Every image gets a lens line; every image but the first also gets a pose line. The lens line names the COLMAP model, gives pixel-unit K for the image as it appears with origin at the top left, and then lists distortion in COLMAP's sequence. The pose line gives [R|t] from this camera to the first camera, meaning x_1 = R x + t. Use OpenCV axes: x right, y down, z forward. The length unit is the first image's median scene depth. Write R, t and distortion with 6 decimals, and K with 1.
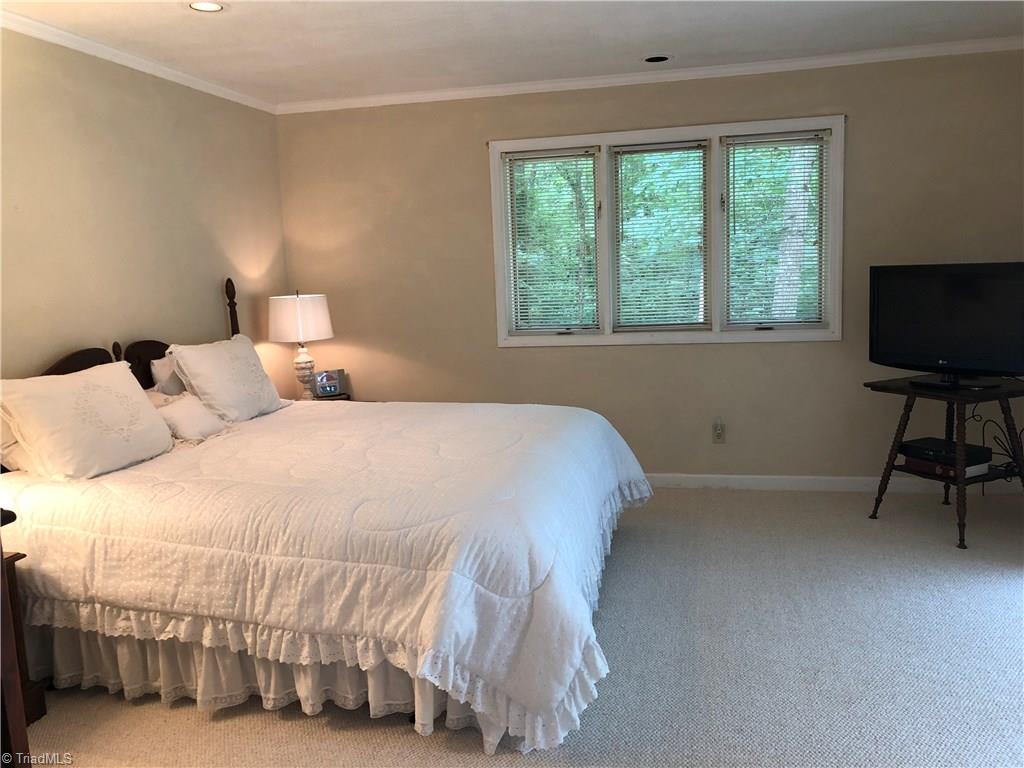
lens RADIAL K [[836.6, 0, 506.5], [0, 836.6, 378.4], [0, 0, 1]] dist [0.078484, -0.122912]
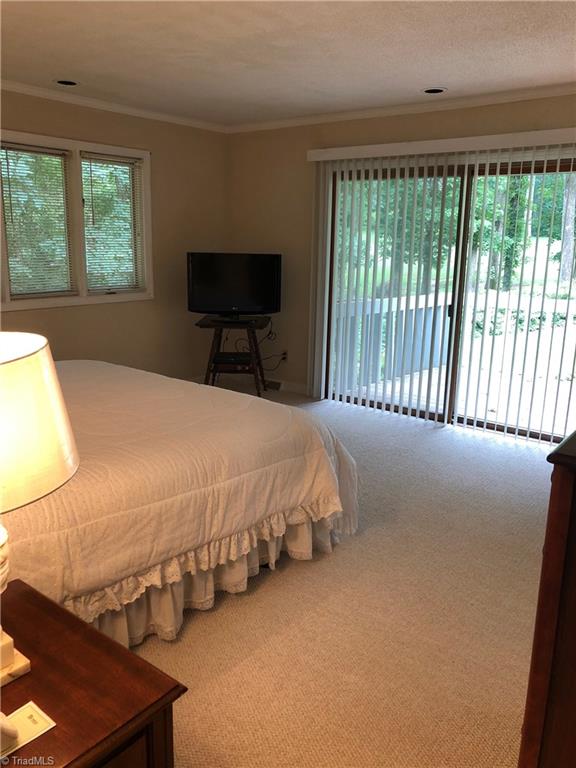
lens RADIAL K [[627.5, 0, 288.0], [0, 627.5, 384.0], [0, 0, 1]] dist [0.078484, -0.122912]
pose [[0.427561, -0.164084, 0.888970, -0.989230], [0.087740, 0.986278, 0.139846, -0.055034], [-0.899718, 0.018206, 0.436091, 0.469592]]
